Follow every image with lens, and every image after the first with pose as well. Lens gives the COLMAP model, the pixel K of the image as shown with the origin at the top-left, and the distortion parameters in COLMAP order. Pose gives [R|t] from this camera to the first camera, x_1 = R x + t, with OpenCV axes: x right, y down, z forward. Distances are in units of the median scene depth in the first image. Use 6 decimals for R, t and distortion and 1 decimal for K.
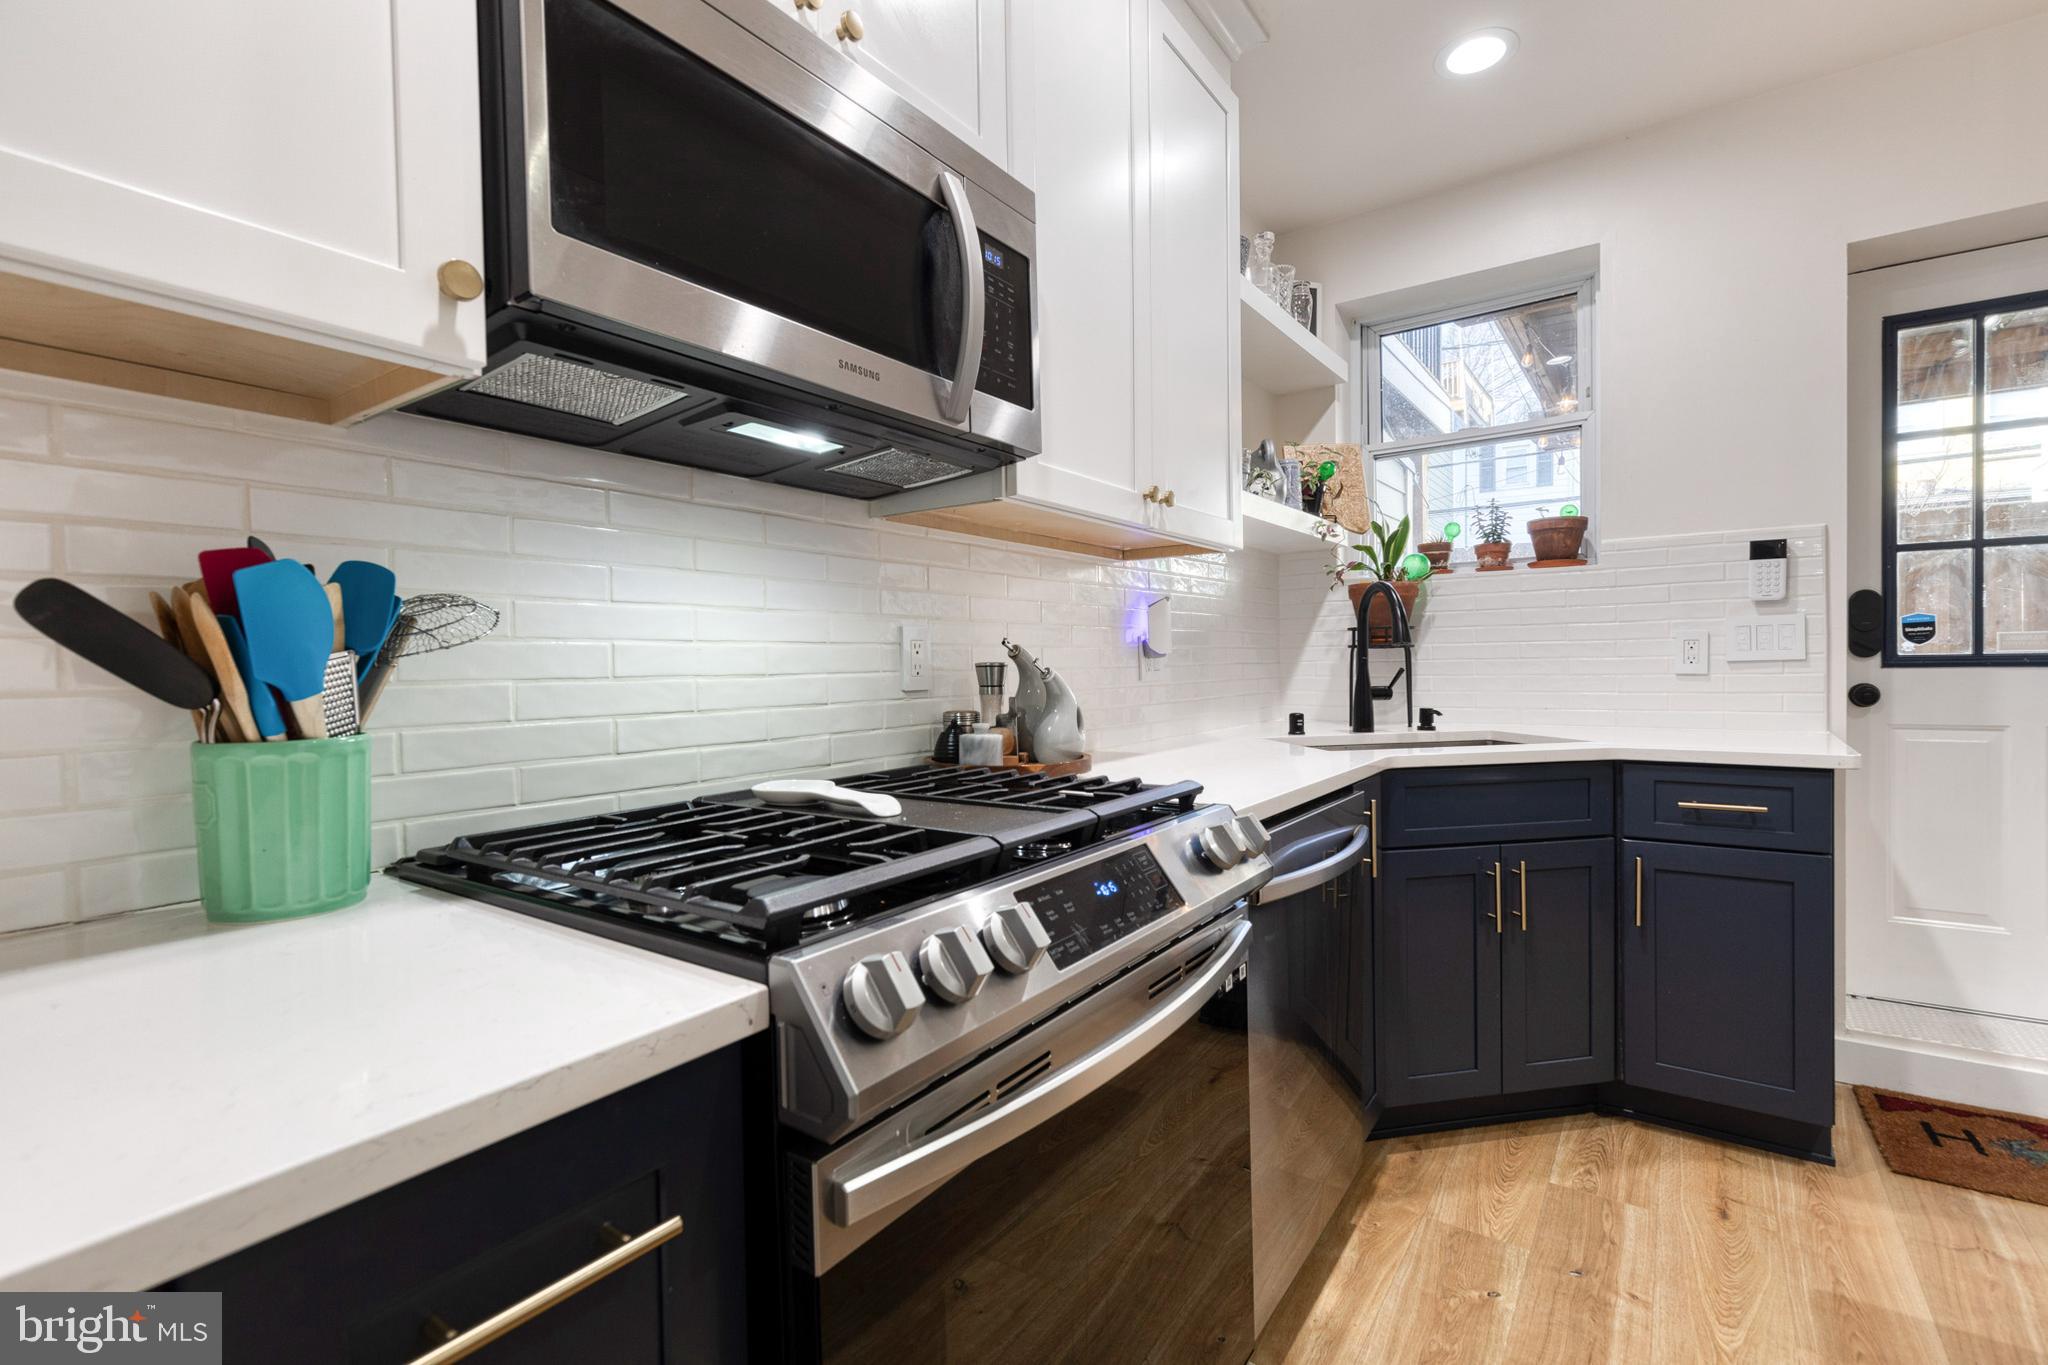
lens RADIAL K [[913.0, 0, 1050.0], [0, 913.0, 681.3], [0, 0, 1]] dist [0.009387, -0.002699]
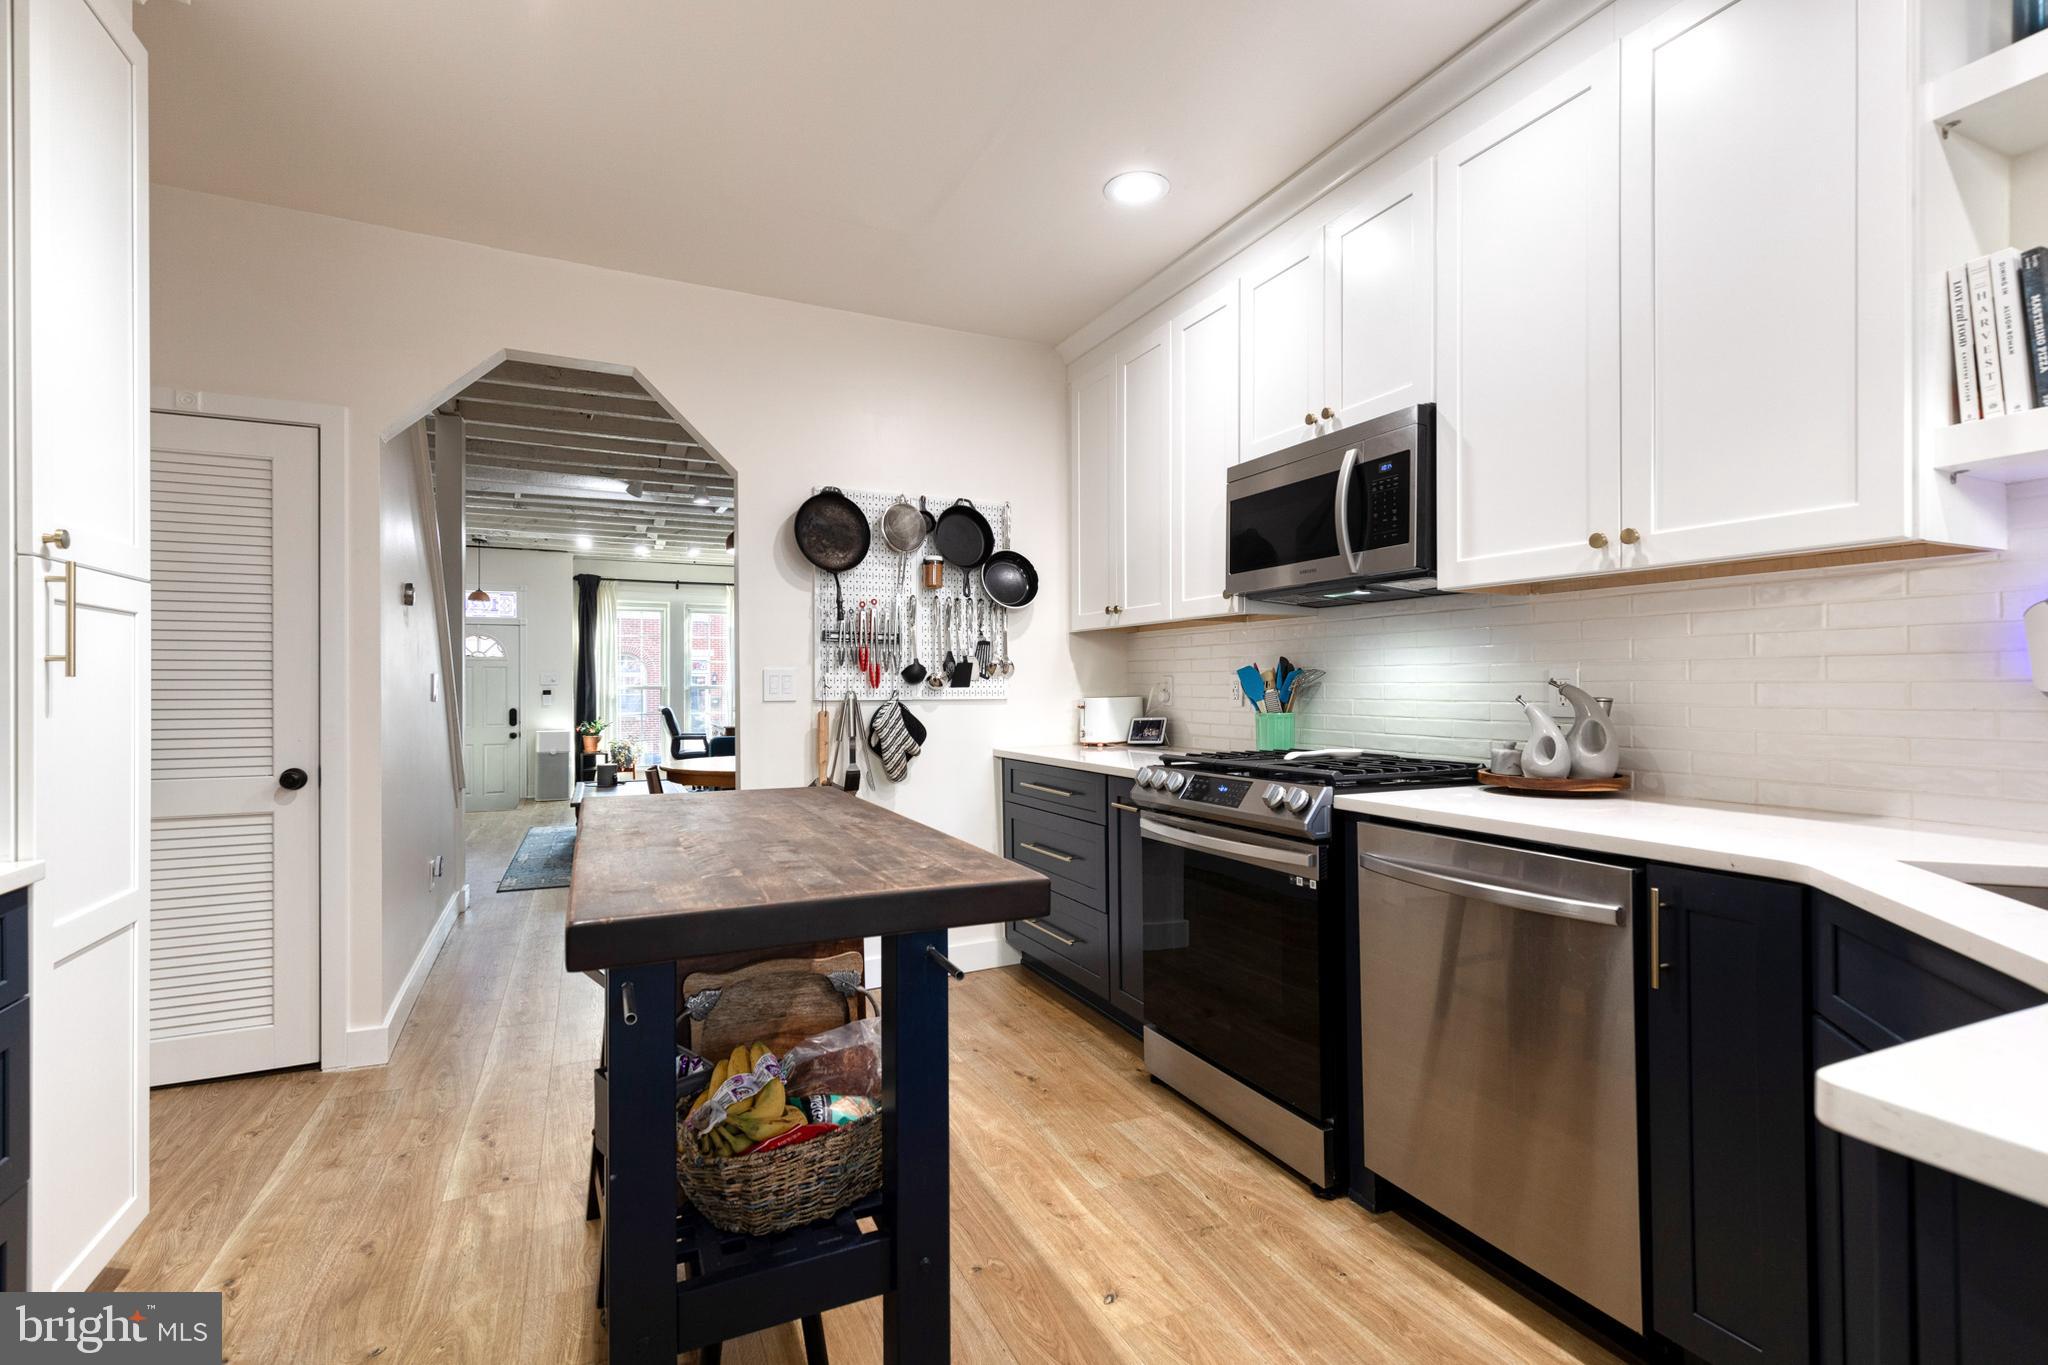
lens RADIAL K [[921.3, 0, 1034.1], [0, 921.3, 682.2], [0, 0, 1]] dist [0.009507, -0.001365]
pose [[-0.498060, 0.014613, -0.867020, 1.139663], [-0.004191, 0.999806, 0.019259, -0.051006], [0.867133, 0.013226, -0.497902, 0.819548]]
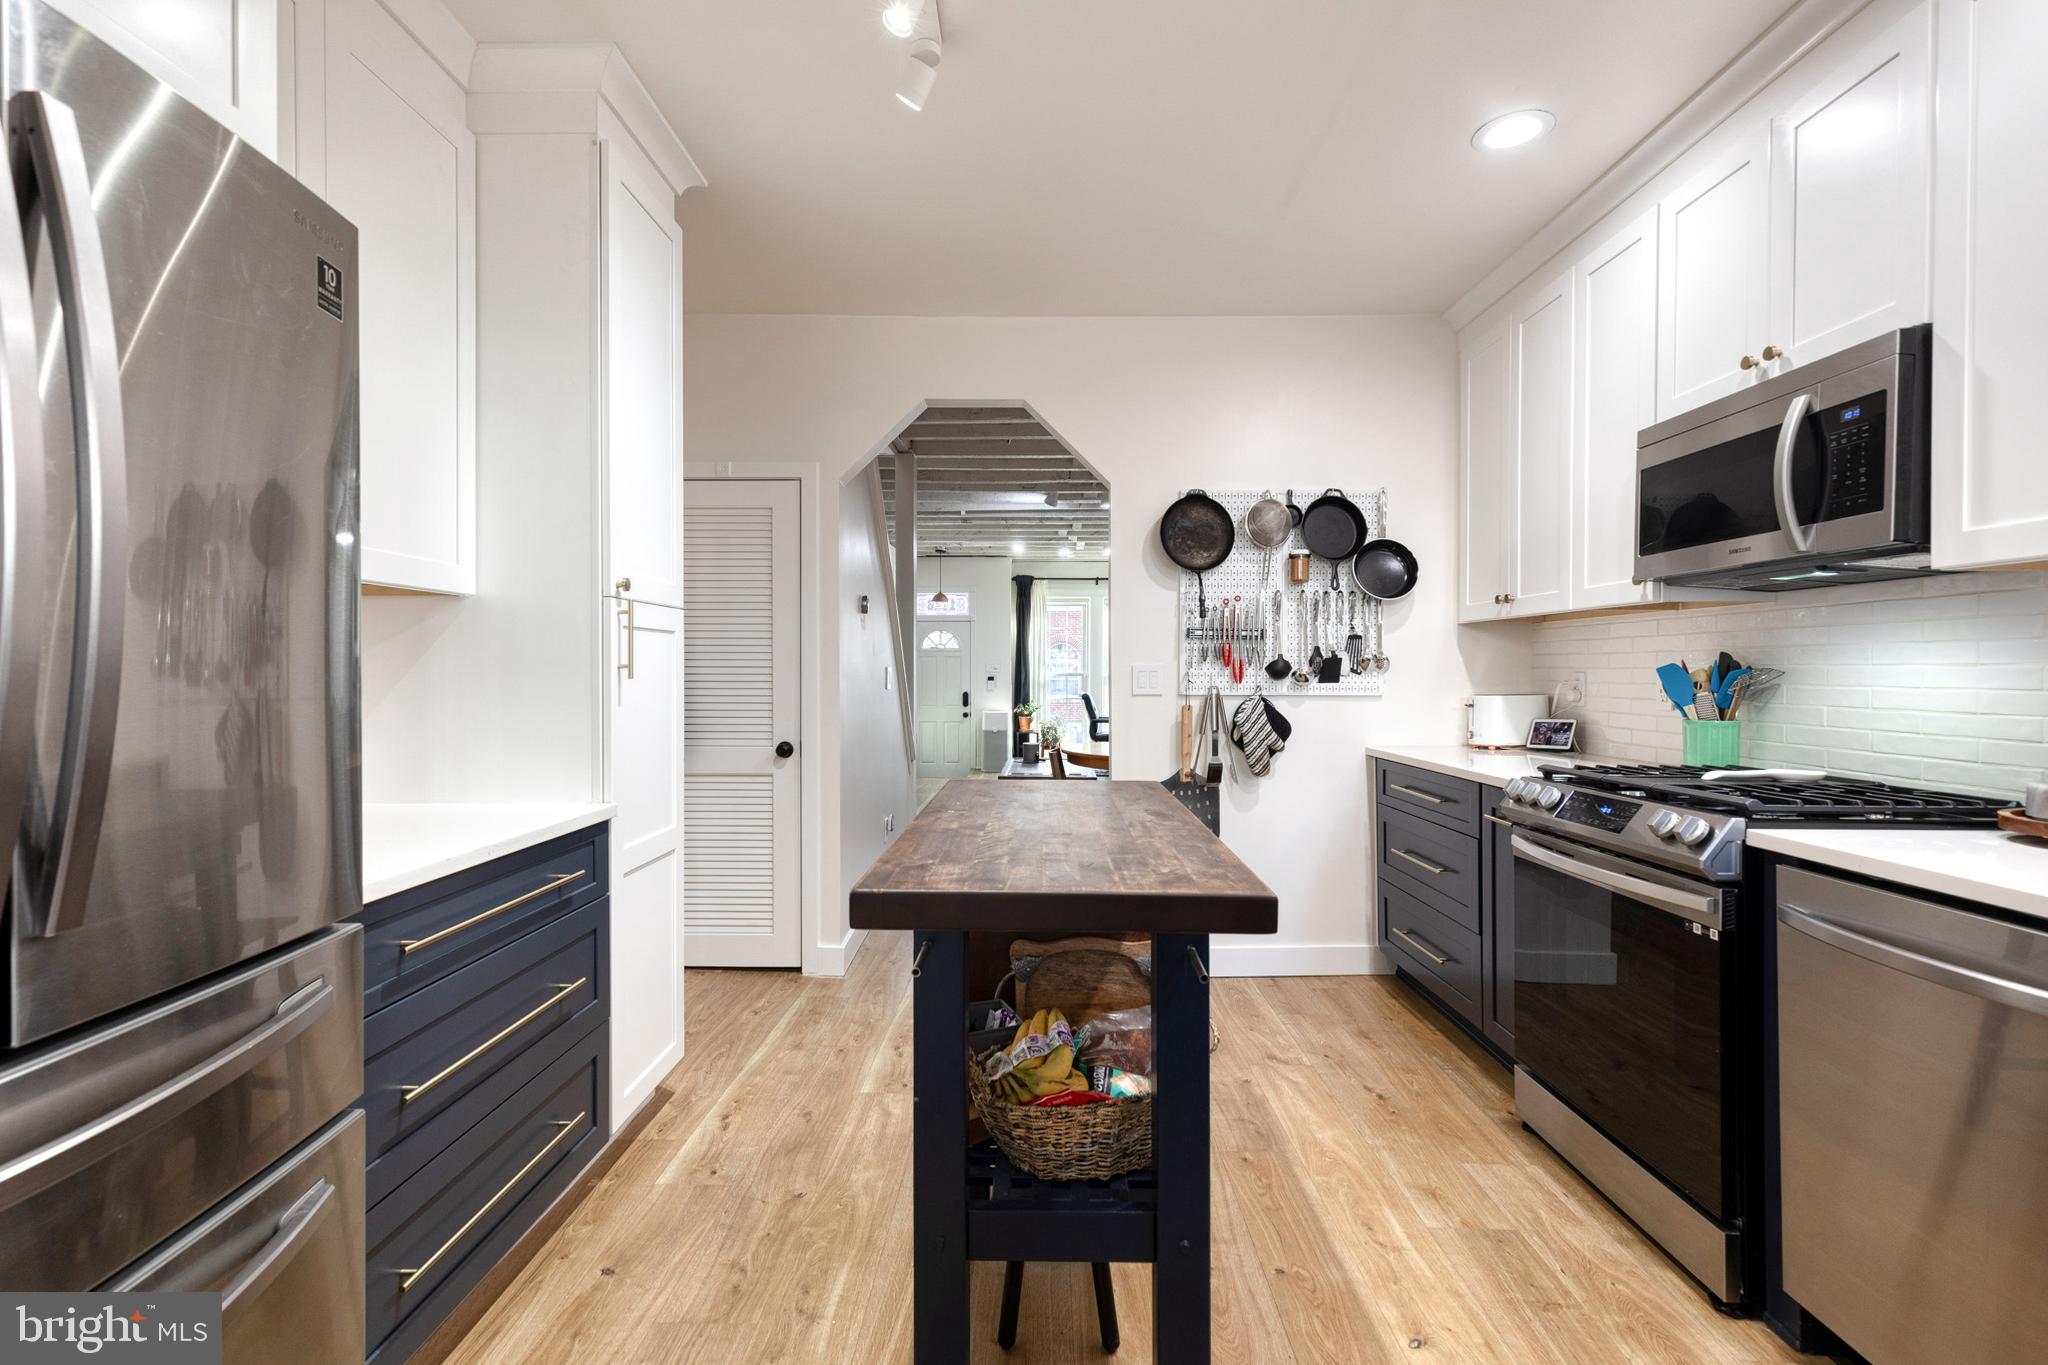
lens RADIAL K [[906.9, 0, 1032.0], [0, 906.9, 677.4], [0, 0, 1]] dist [0.006481, -0.001279]
pose [[-0.829283, 0.018359, -0.558527, 1.084254], [0.001651, 0.999536, 0.030405, -0.070047], [0.558827, 0.024292, -0.828929, 0.916100]]
